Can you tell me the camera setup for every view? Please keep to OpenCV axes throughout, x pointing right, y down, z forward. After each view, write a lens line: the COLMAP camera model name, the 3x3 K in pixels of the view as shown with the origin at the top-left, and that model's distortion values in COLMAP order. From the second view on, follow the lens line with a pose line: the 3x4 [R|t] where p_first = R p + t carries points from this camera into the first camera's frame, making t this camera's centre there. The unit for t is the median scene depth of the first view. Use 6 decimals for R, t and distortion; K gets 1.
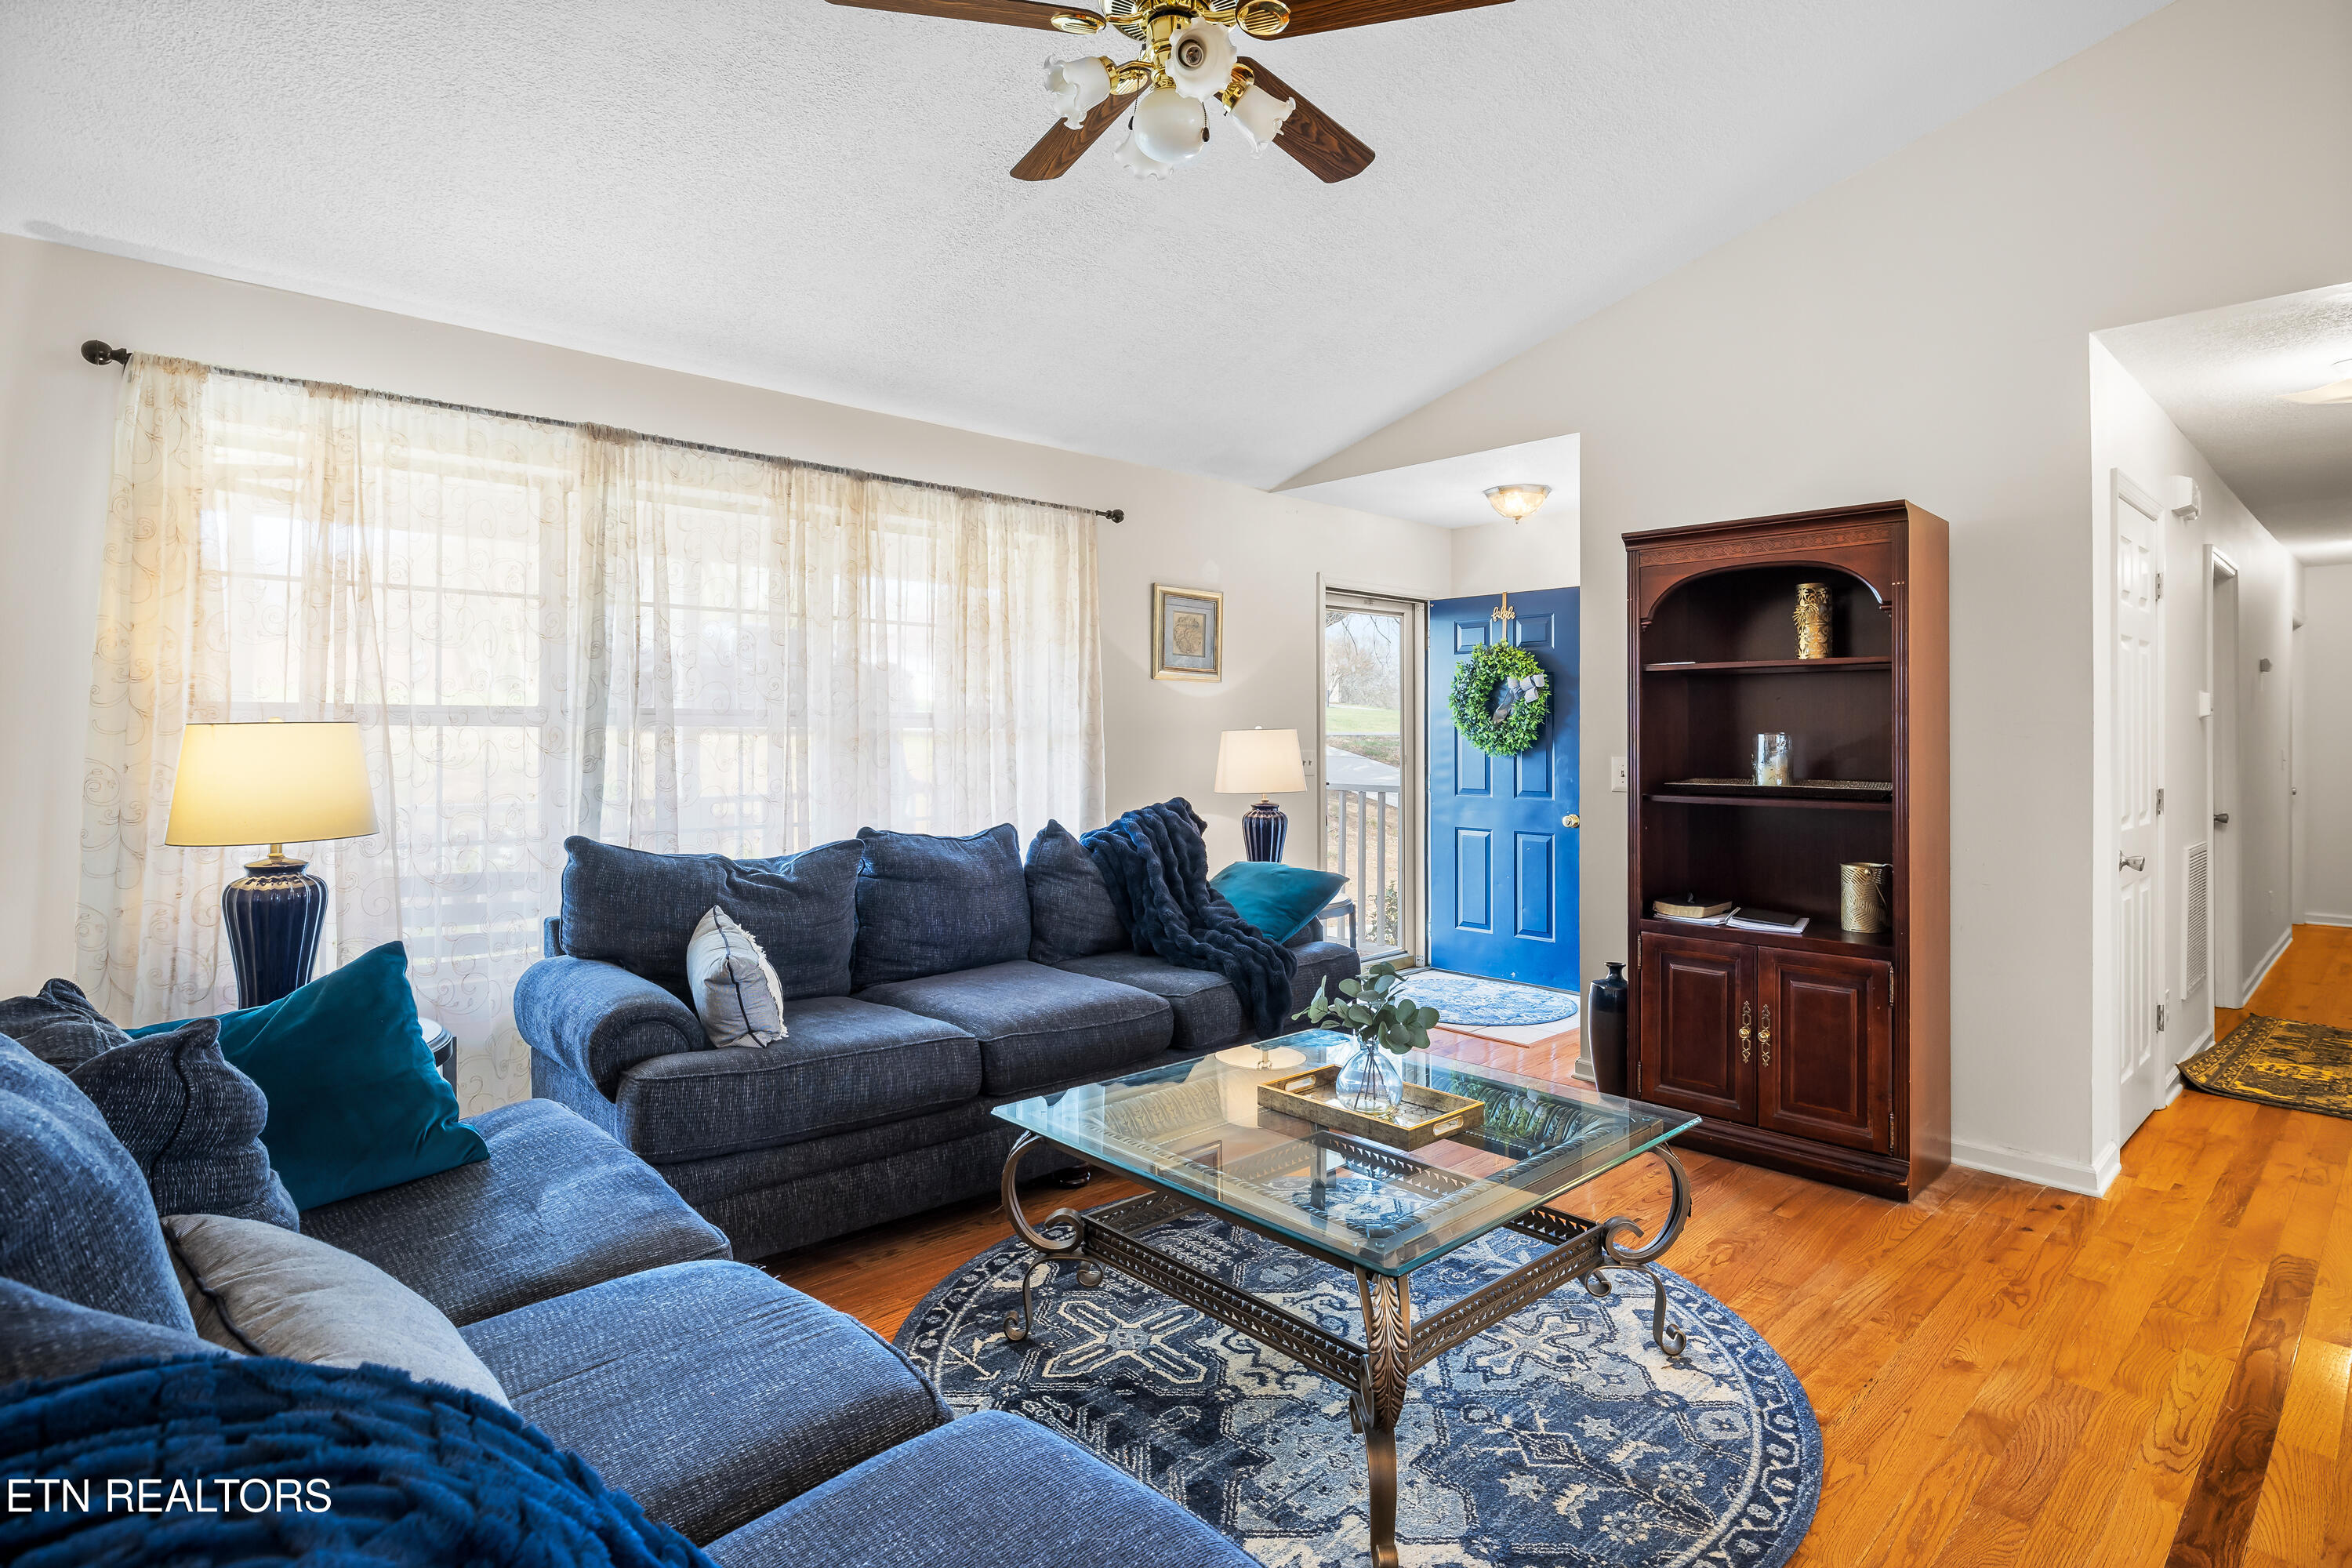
lens RADIAL K [[1180.4, 0, 1146.2], [0, 1180.4, 734.7], [0, 0, 1]] dist [0.001326, -0.000286]
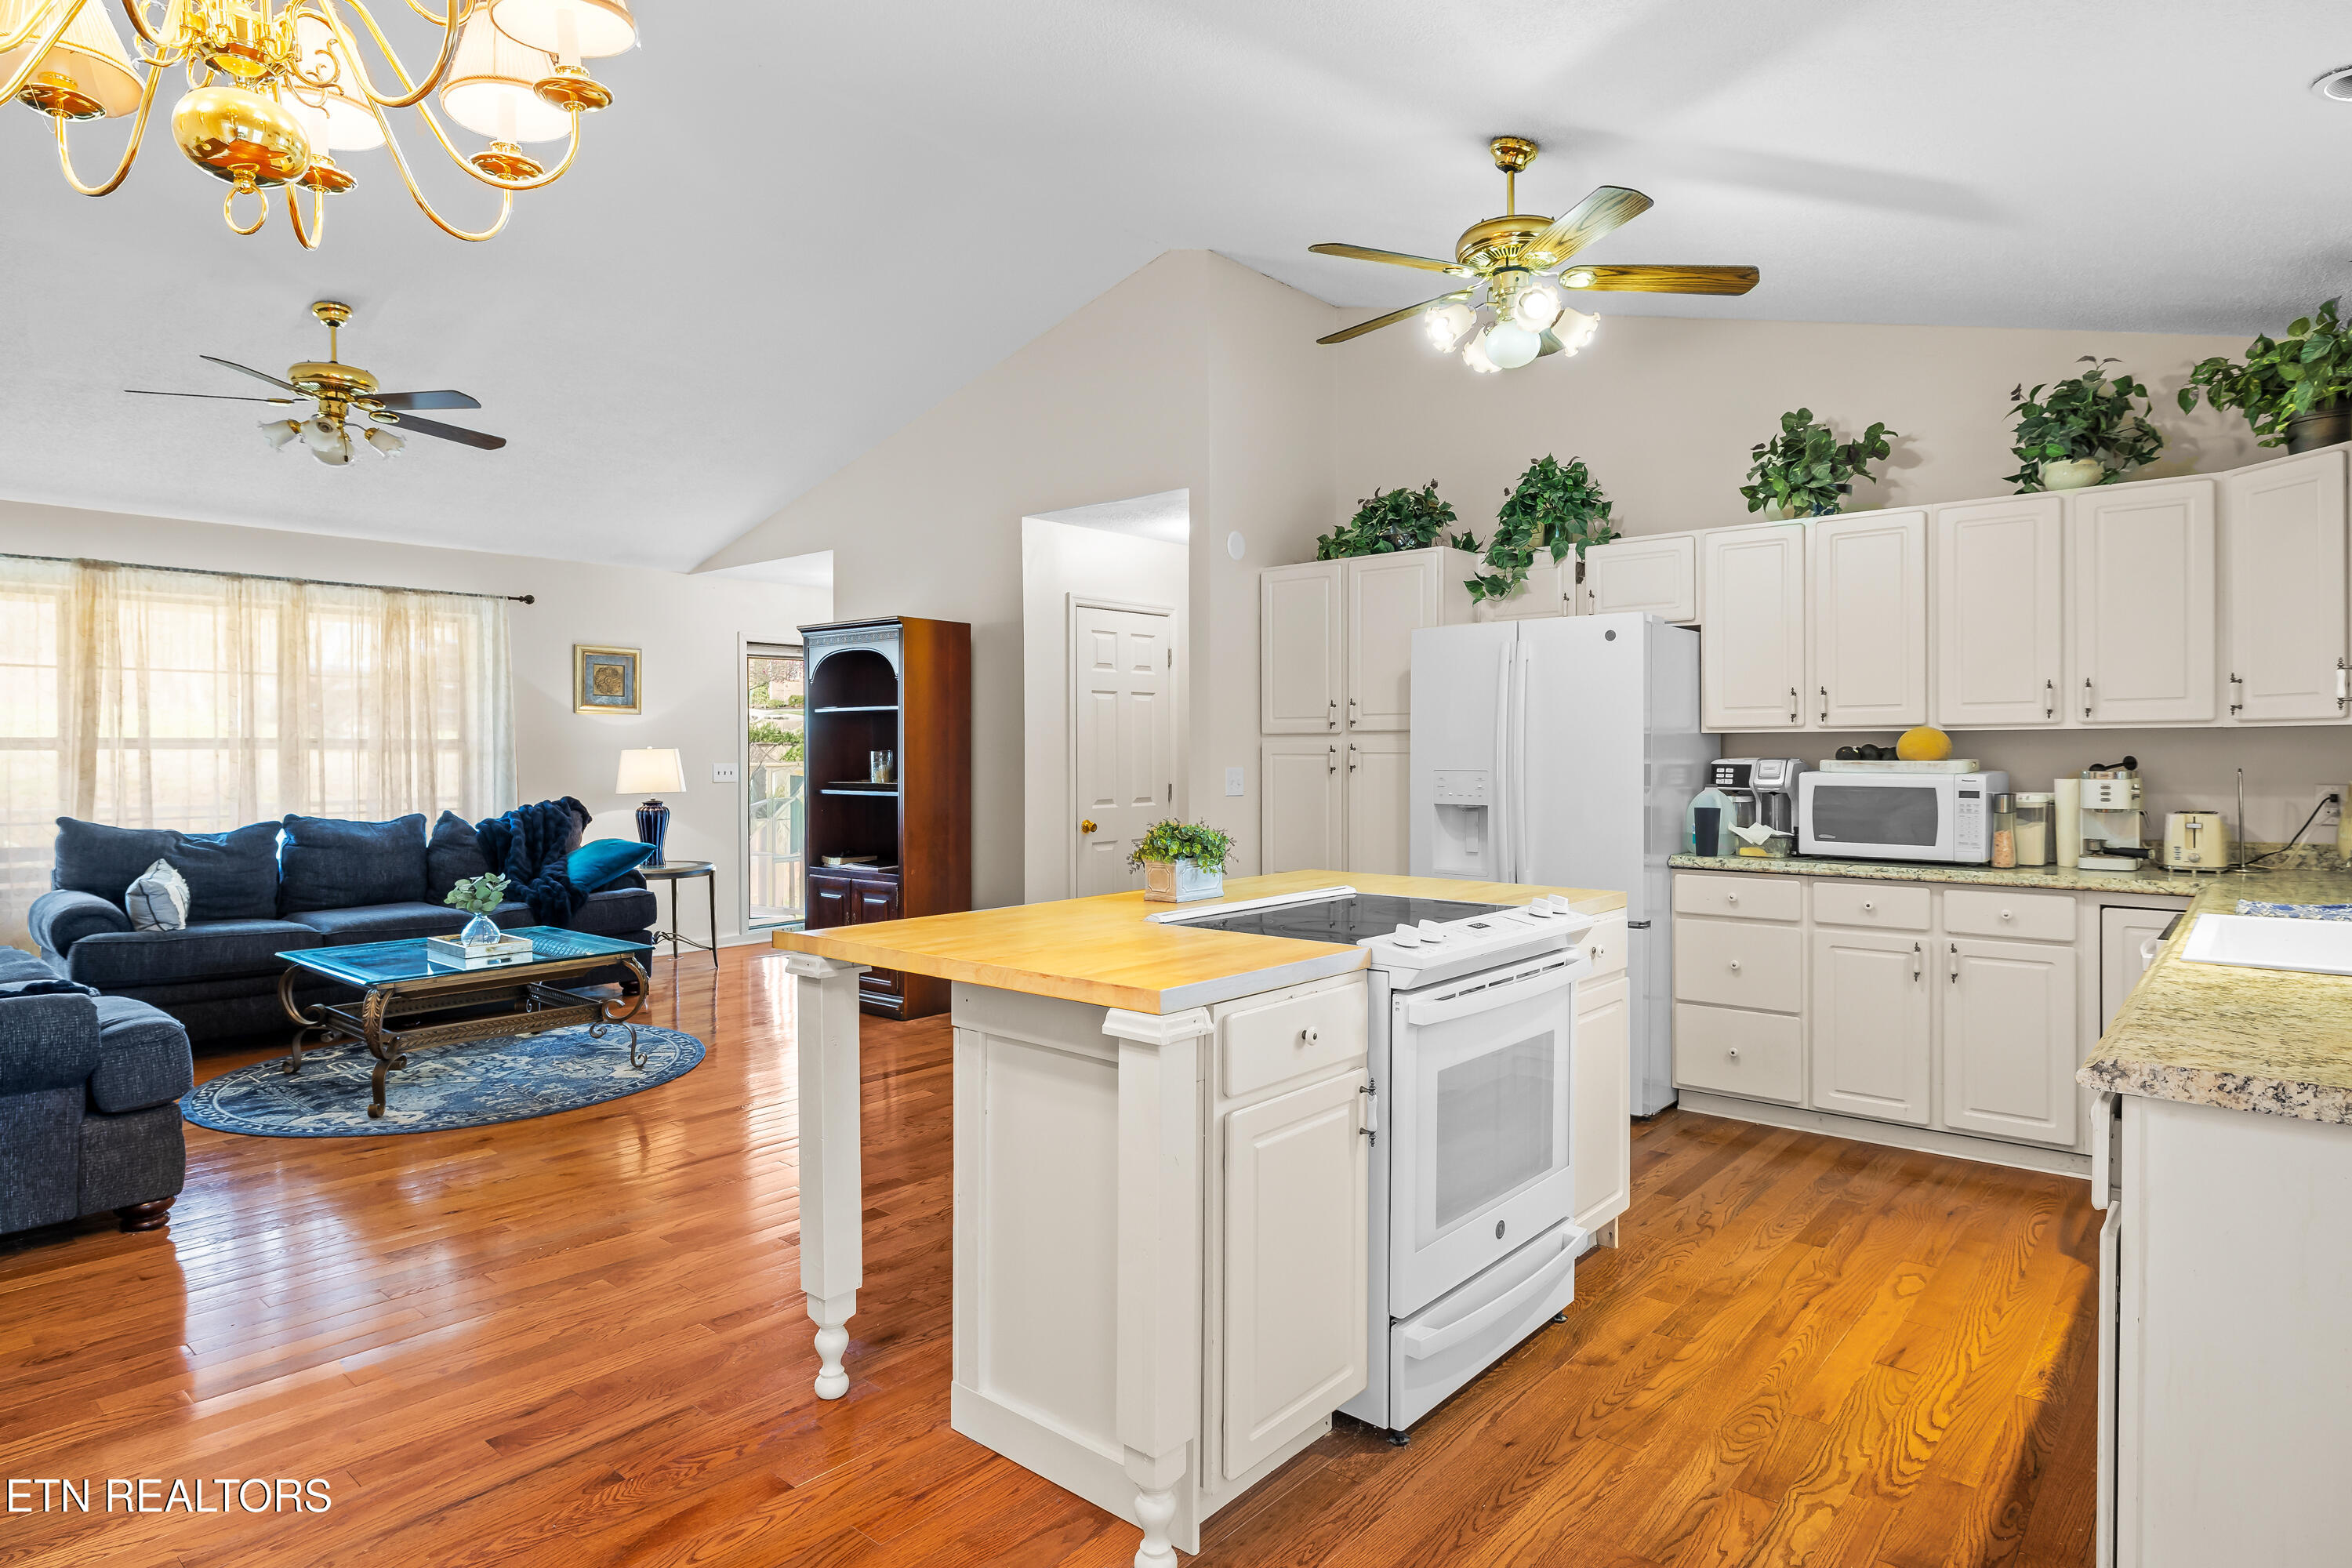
lens RADIAL K [[1308.2, 0, 1173.7], [0, 1308.2, 768.3], [0, 0, 1]] dist [-0.005741, 0.000870]
pose [[0.992579, -0.004599, 0.121512, 0.707669], [0.002565, 0.999854, 0.016885, -0.007599], [-0.121571, -0.016448, 0.992446, -0.844562]]
